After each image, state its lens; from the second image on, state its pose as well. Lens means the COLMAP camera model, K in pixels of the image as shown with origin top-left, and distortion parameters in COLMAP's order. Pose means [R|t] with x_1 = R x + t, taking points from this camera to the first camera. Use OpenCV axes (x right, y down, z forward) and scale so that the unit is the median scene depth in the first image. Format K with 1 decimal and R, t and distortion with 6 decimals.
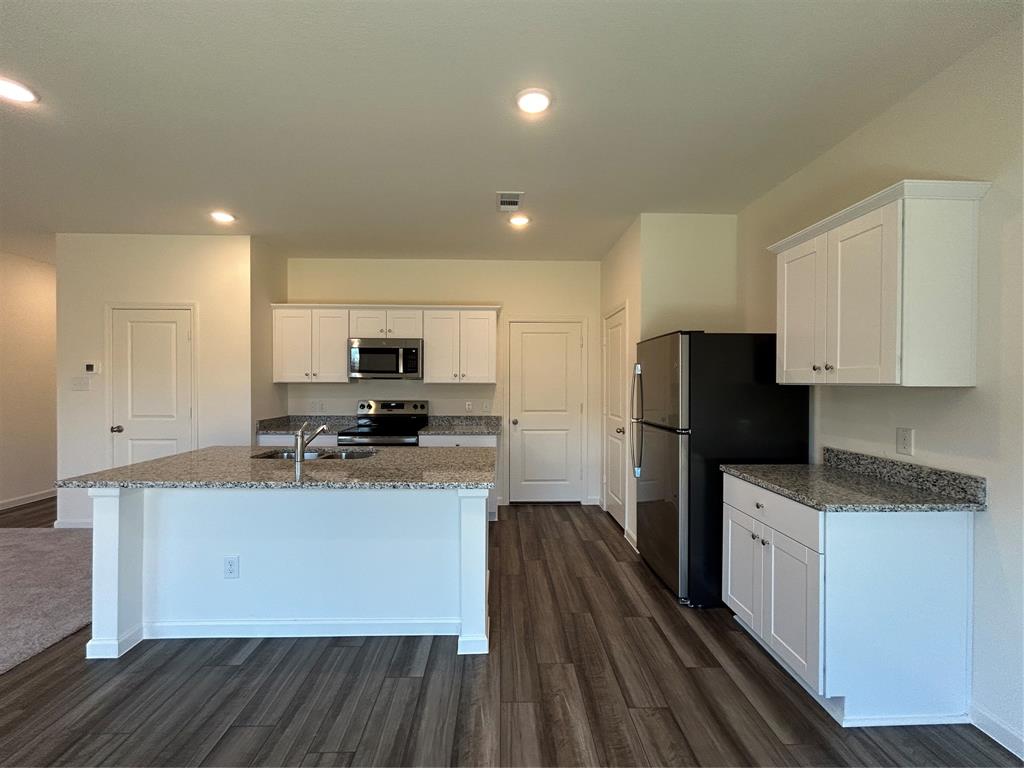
lens RADIAL K [[427.6, 0, 510.2], [0, 427.6, 385.4], [0, 0, 1]] dist [-0.000757, 0.000179]
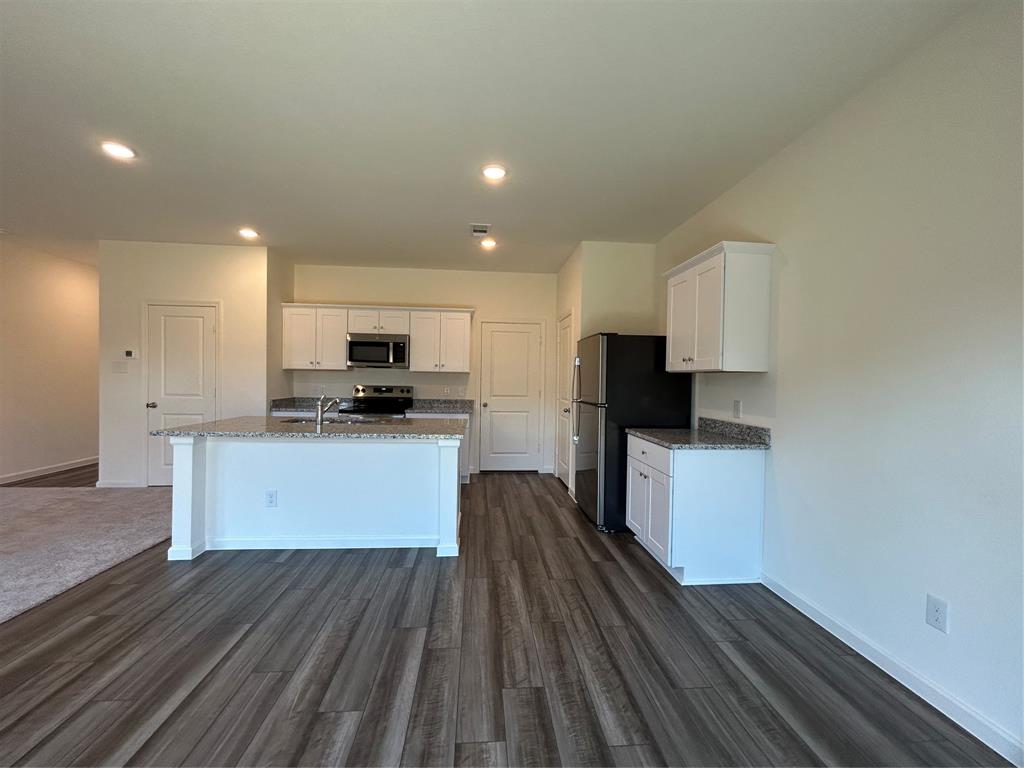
lens RADIAL K [[414.0, 0, 509.5], [0, 414.0, 385.0], [0, 0, 1]] dist [-0.001660, 0.000911]
pose [[0.998551, 0.012886, 0.052255, 0.028565], [-0.013331, 0.999878, 0.008181, 0.029030], [-0.052143, -0.008866, 0.998600, -0.273436]]
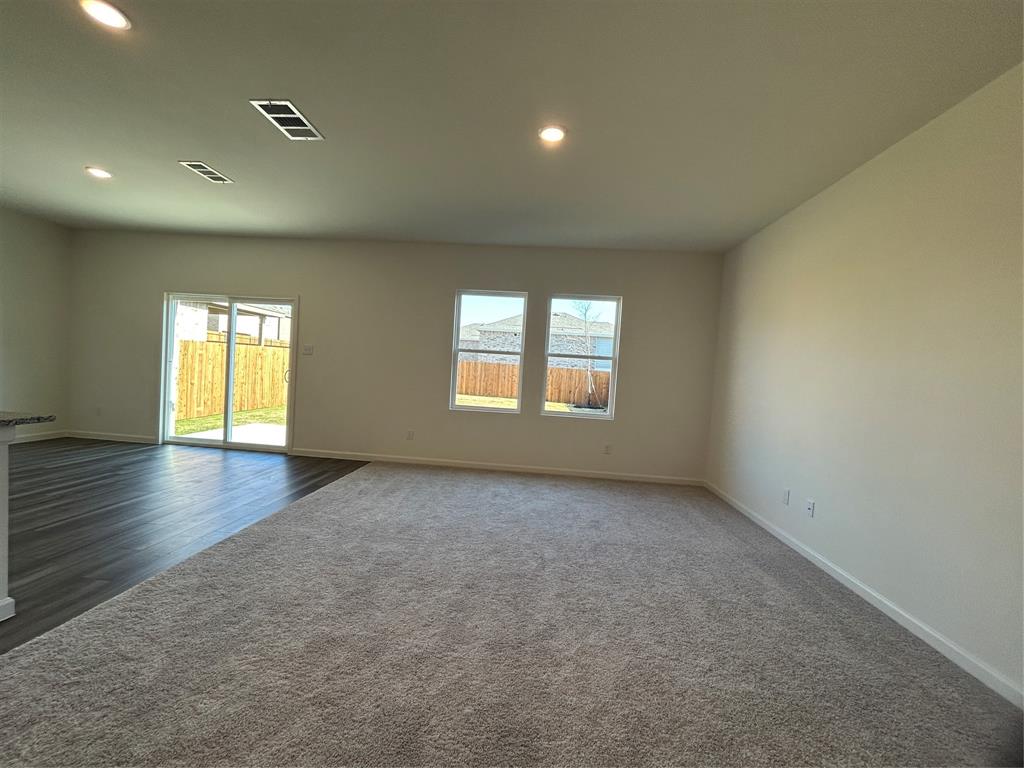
lens RADIAL K [[414.0, 0, 509.5], [0, 414.0, 385.0], [0, 0, 1]] dist [-0.001660, 0.000911]
pose [[-0.992161, -0.069639, 0.103769, -1.444984], [-0.065609, 0.996971, 0.041757, 0.027679], [-0.106363, 0.034621, -0.993725, 1.203224]]
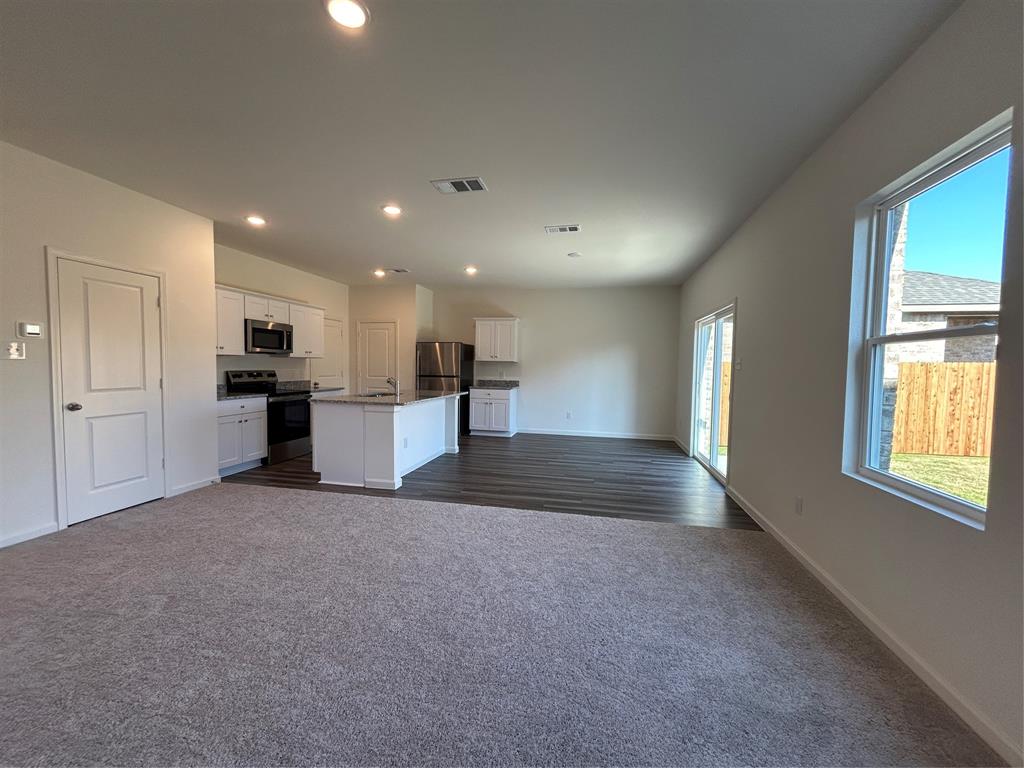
lens RADIAL K [[414.0, 0, 509.5], [0, 414.0, 385.0], [0, 0, 1]] dist [-0.001660, 0.000911]
pose [[0.240197, -0.045890, 0.969639, -1.916833], [-0.008531, 0.998744, 0.049381, 0.017964], [-0.970687, -0.020133, 0.239504, -0.009611]]
